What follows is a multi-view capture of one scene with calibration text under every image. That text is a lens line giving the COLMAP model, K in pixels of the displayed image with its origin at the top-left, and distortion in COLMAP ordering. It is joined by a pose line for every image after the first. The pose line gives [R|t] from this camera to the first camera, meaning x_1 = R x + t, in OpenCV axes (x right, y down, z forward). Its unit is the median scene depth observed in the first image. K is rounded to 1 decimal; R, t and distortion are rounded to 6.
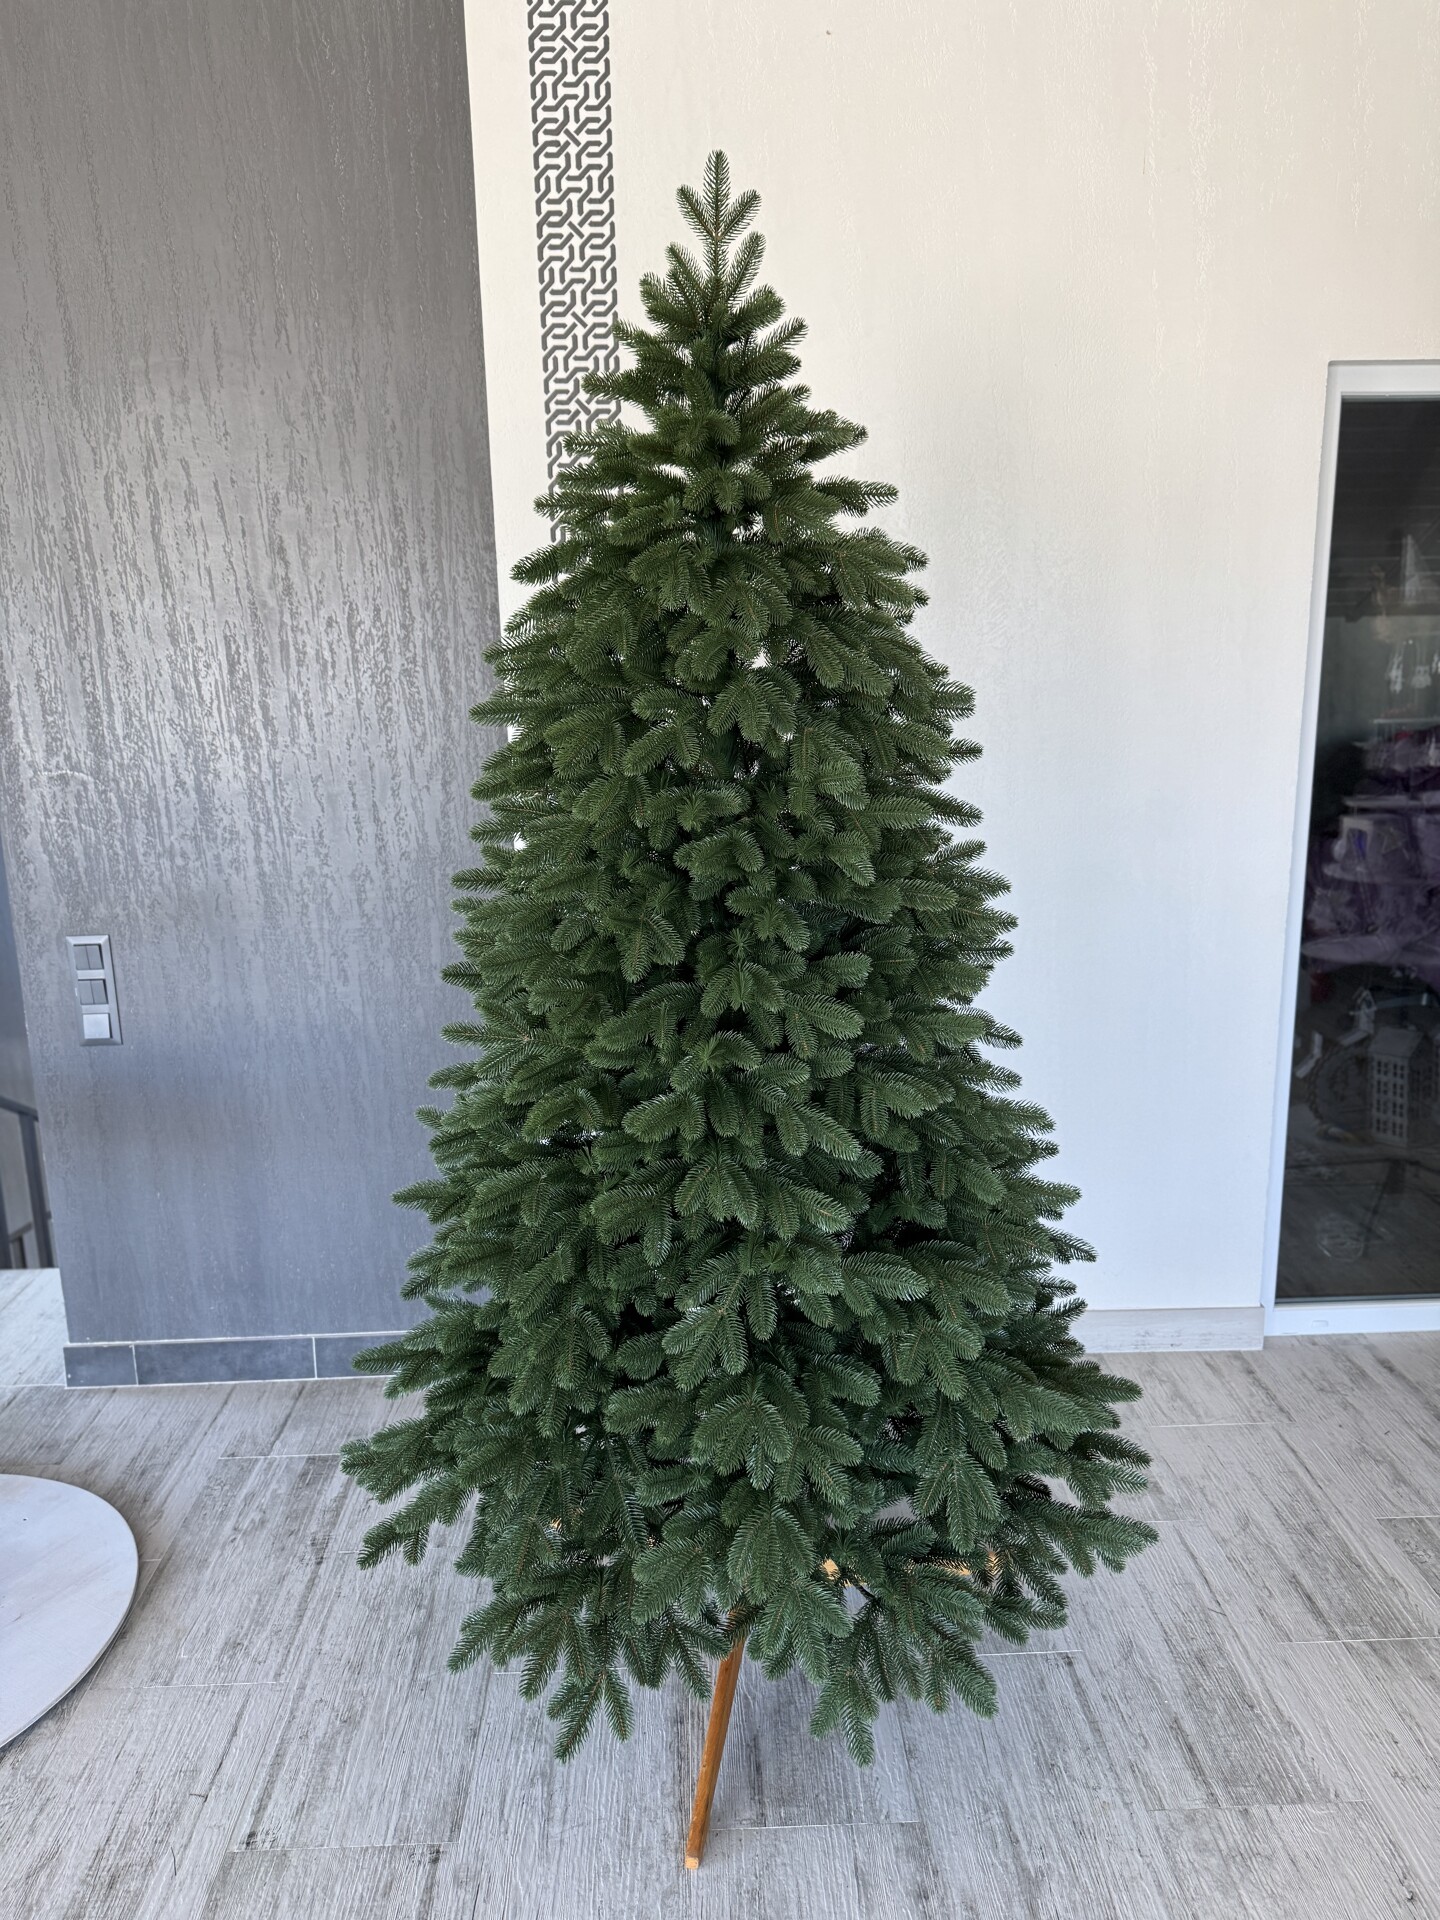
lens RADIAL K [[1352.0, 0, 721.6], [0, 1352.0, 961.2], [0, 0, 1]] dist [0.001634, -0.009538]
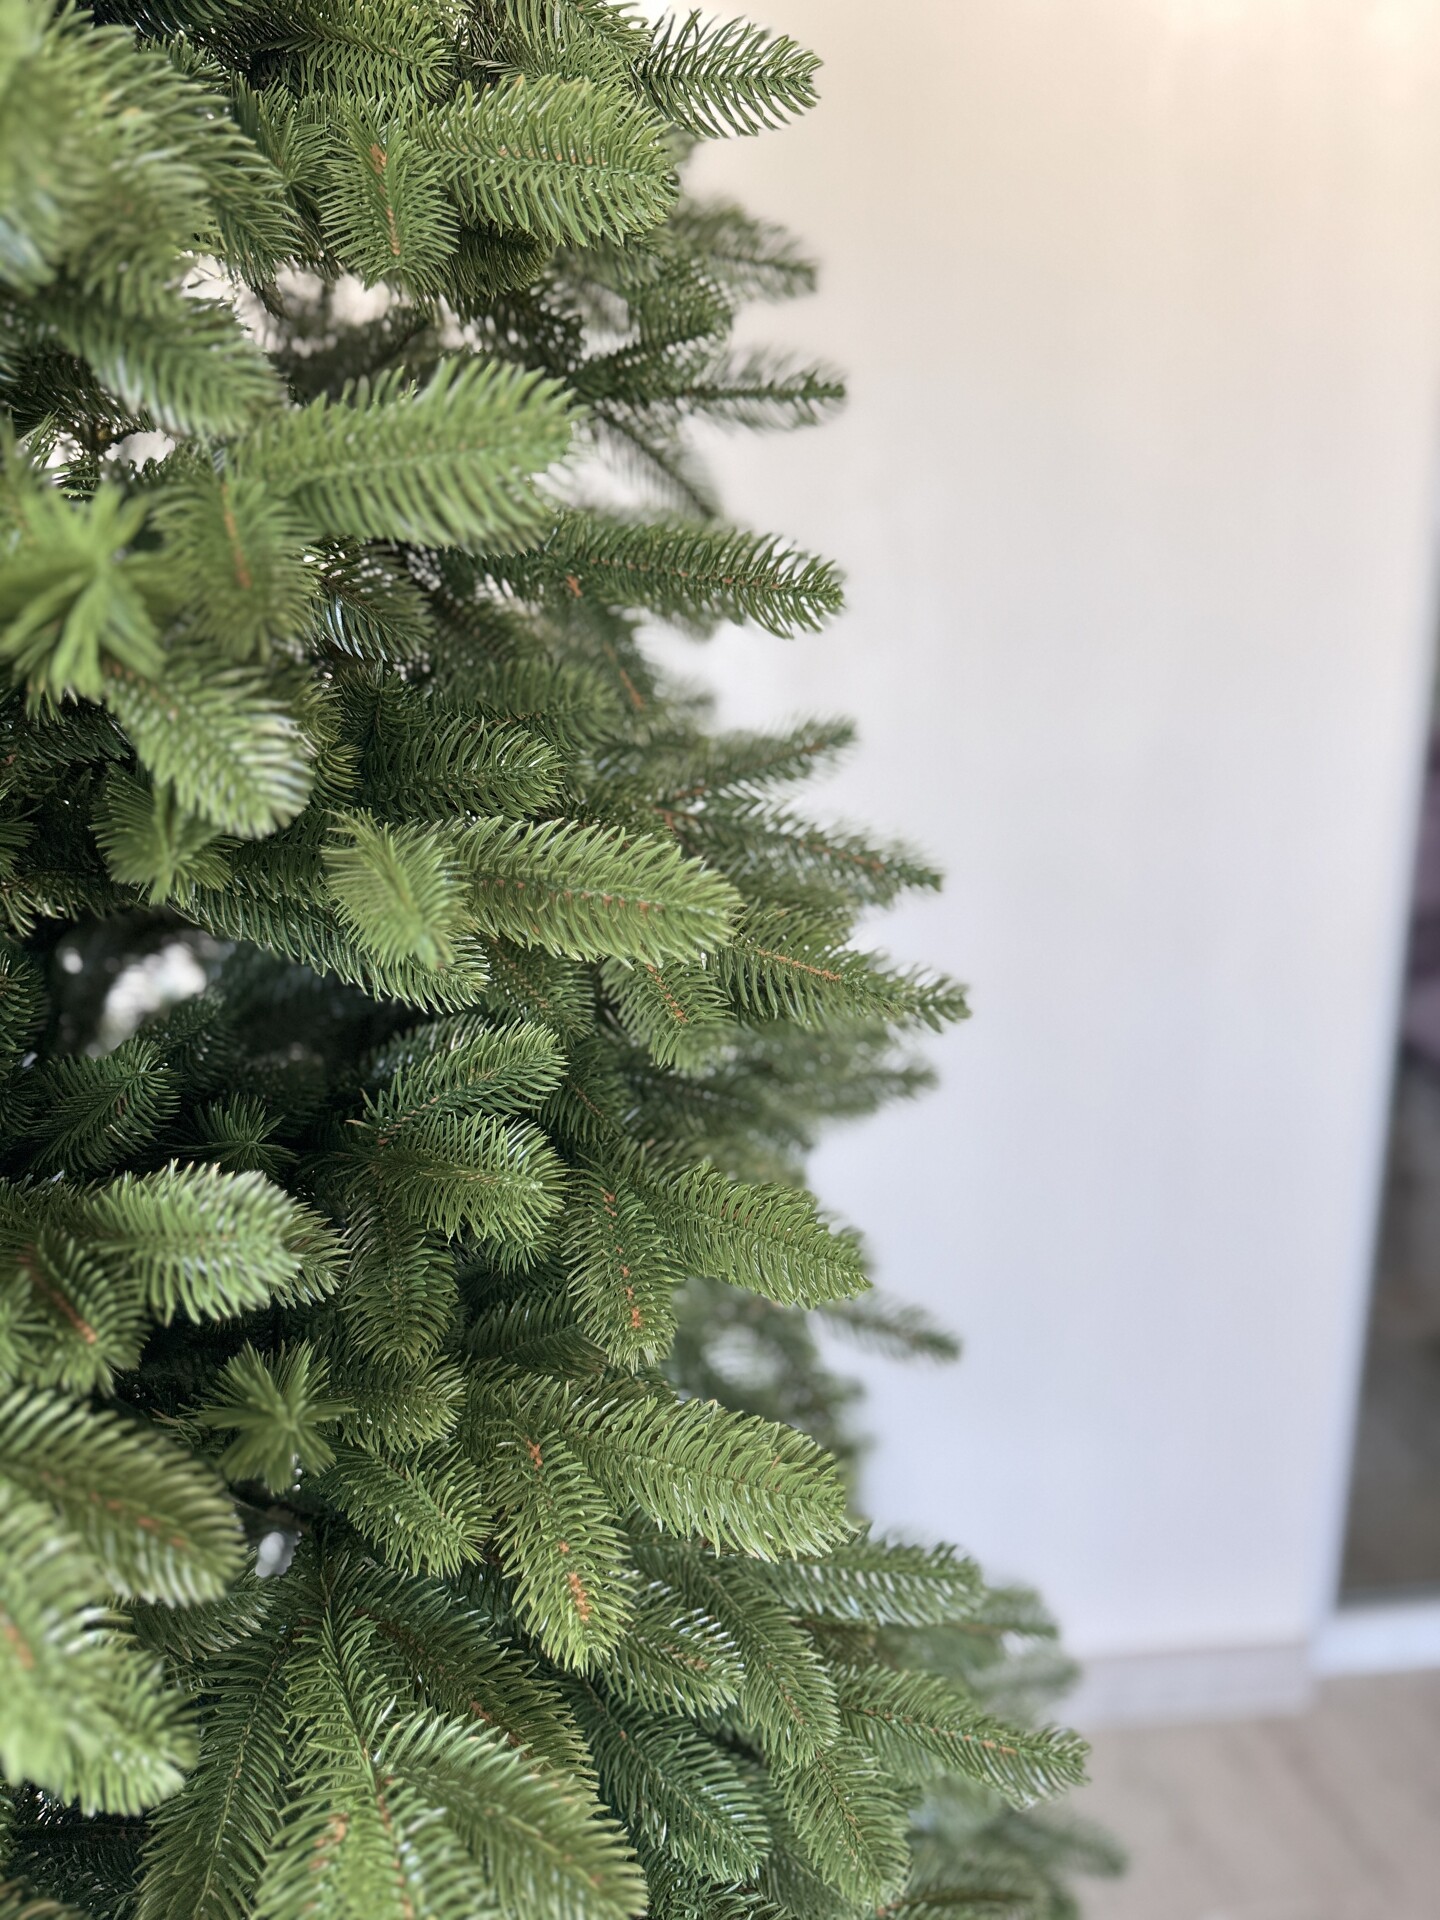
lens RADIAL K [[1352.0, 0, 720.5], [0, 1352.0, 957.9], [0, 0, 1]] dist [0.001634, -0.009538]
pose [[0.997131, 0.003458, 0.075620, 0.130364], [-0.002811, 0.999958, -0.008668, -0.030132], [-0.075647, 0.008430, 0.997099, 0.641540]]
